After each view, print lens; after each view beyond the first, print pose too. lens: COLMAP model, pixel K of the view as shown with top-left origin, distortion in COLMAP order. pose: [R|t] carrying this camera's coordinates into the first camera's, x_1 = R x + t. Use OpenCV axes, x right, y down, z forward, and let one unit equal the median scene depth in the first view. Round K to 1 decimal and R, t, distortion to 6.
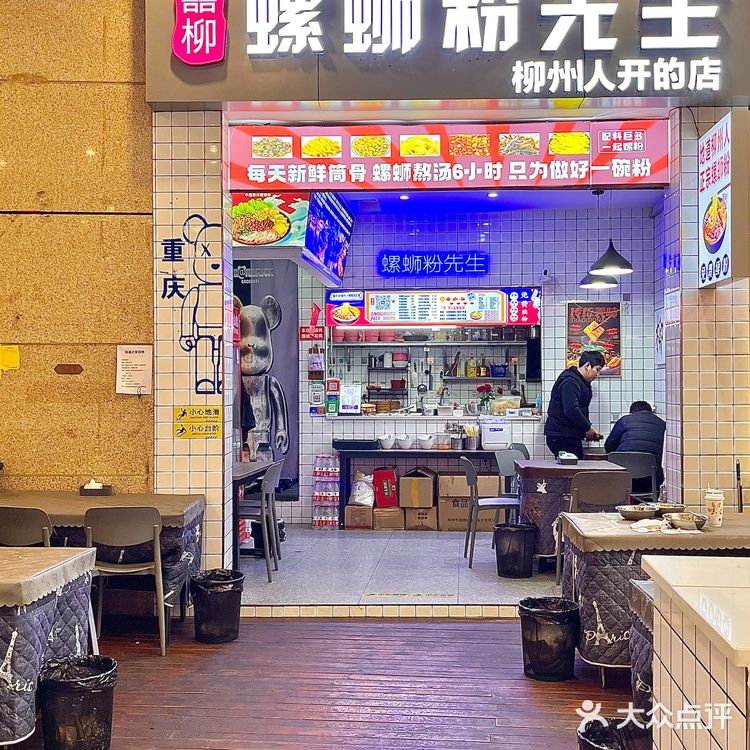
lens RADIAL K [[1040.8, 0, 375.0], [0, 1040.8, 375.0], [0, 0, 1]] dist [0.023148, 0.012475]
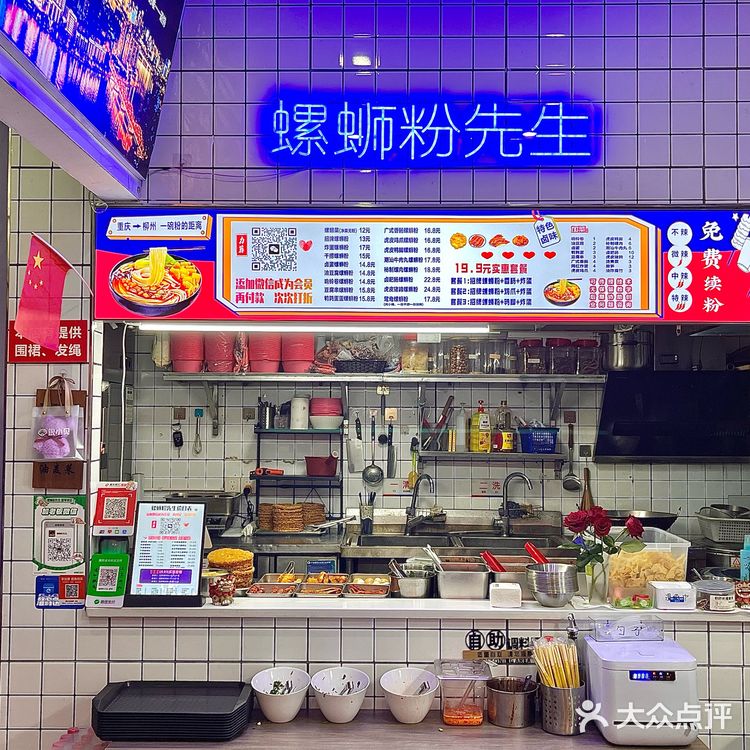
lens RADIAL K [[1040.8, 0, 375.0], [0, 1040.8, 375.0], [0, 0, 1]] dist [0.023148, 0.012475]
pose [[0.997497, 0.010187, 0.069977, 0.016714], [-0.007835, 0.999398, -0.033800, -0.020136], [-0.070279, 0.033167, 0.996976, 0.678772]]
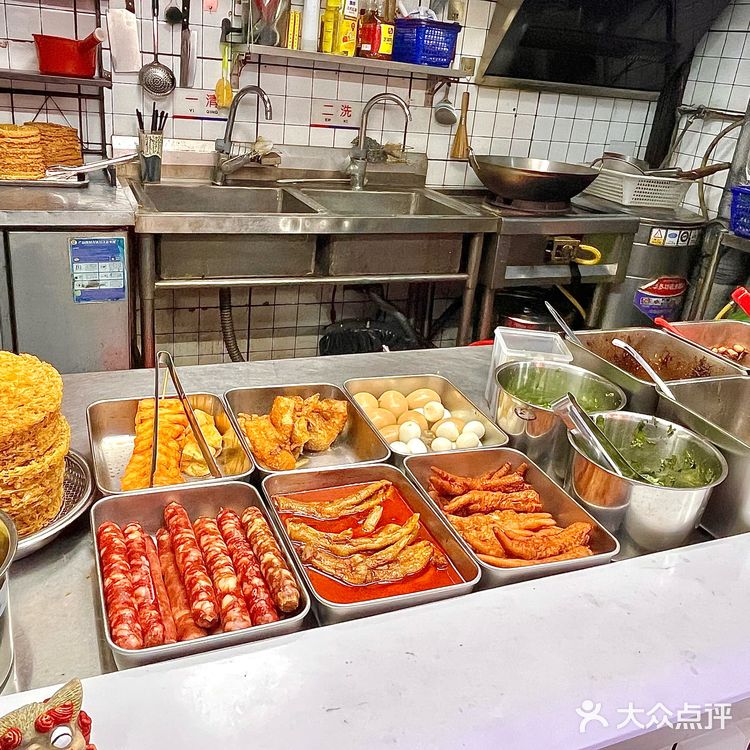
lens RADIAL K [[759.1, 0, 375.0], [0, 759.1, 375.0], [0, 0, 1]] dist [0.004387, 0.003776]
pose [[0.877162, -0.104844, 0.468609, -0.009055], [-0.102638, 0.912385, 0.396256, -0.001817], [-0.469097, -0.395678, 0.789549, 0.993833]]
